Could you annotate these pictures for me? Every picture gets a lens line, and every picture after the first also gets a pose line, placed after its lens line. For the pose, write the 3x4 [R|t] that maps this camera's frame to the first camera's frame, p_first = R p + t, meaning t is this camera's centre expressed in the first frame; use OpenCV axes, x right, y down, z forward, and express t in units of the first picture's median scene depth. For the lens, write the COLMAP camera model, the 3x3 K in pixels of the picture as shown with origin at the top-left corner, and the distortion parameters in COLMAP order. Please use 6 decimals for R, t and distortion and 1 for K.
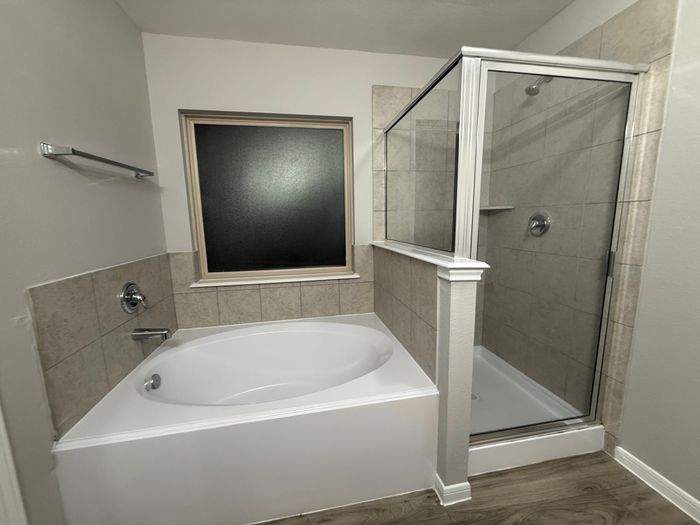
lens RADIAL K [[278.3, 0, 347.4], [0, 278.3, 262.0], [0, 0, 1]] dist [-0.001070, -0.000172]
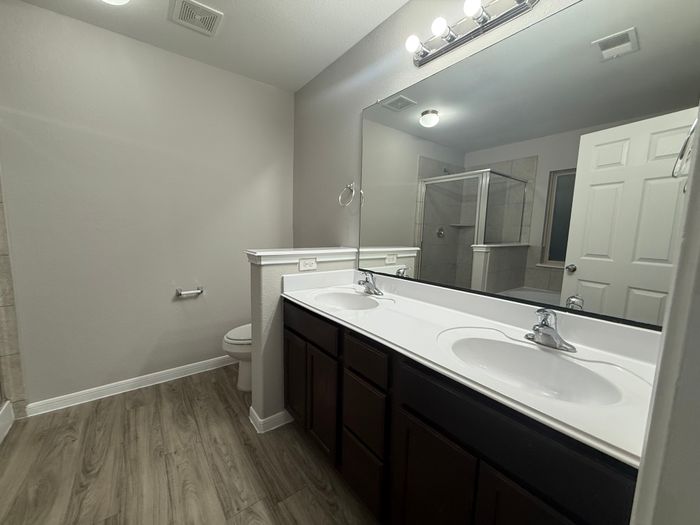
lens RADIAL K [[278.3, 0, 347.4], [0, 278.3, 262.0], [0, 0, 1]] dist [-0.001070, -0.000172]
pose [[-0.454970, -0.101080, 0.884752, -0.702197], [0.115287, 0.978490, 0.171074, 0.005885], [-0.883013, 0.179834, -0.433530, 0.189642]]
